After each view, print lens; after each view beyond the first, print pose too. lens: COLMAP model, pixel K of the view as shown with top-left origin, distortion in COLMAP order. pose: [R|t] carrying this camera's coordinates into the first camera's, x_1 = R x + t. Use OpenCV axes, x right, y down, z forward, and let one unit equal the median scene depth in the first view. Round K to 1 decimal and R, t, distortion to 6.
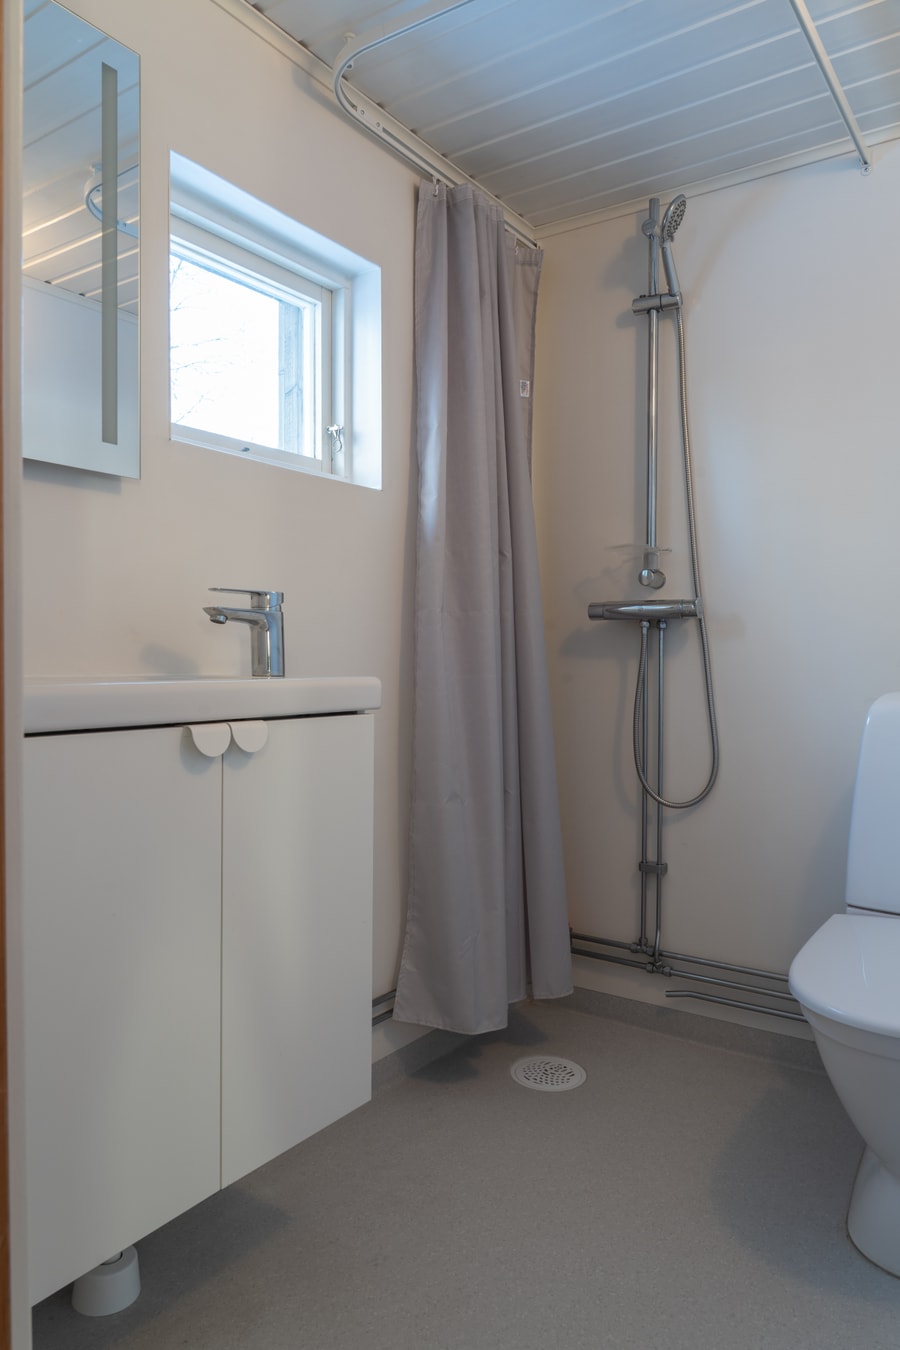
lens RADIAL K [[908.7, 0, 450.2], [0, 908.7, 675.6], [0, 0, 1]] dist [-0.028111, 0.009669]
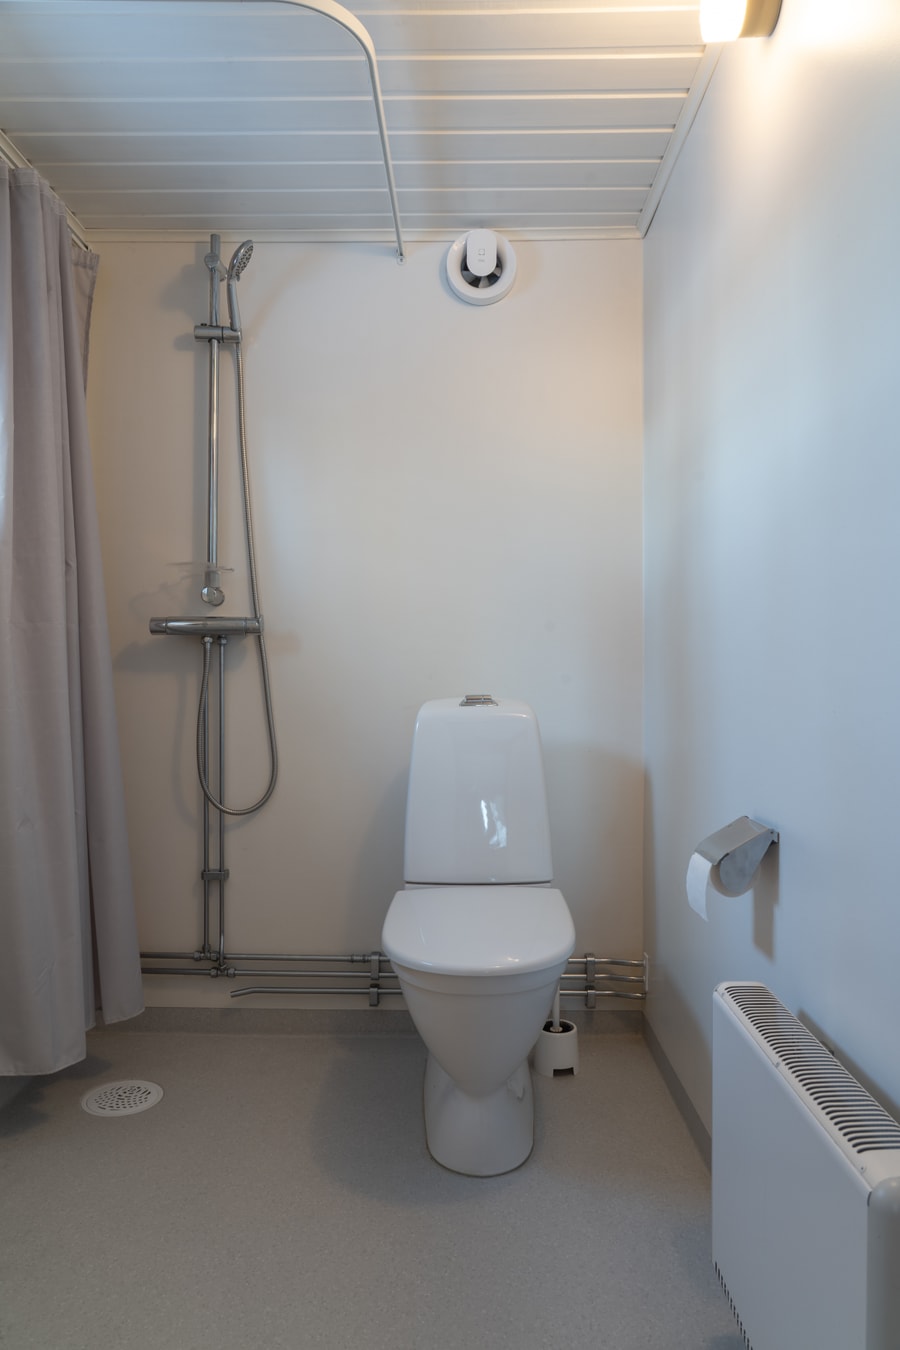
lens RADIAL K [[908.7, 0, 439.2], [0, 908.7, 674.8], [0, 0, 1]] dist [-0.028111, 0.009669]
pose [[0.830629, -0.000940, 0.556826, -0.144376], [0.012554, 0.999776, -0.017038, 0.004684], [-0.556685, 0.021142, 0.830454, -0.006135]]
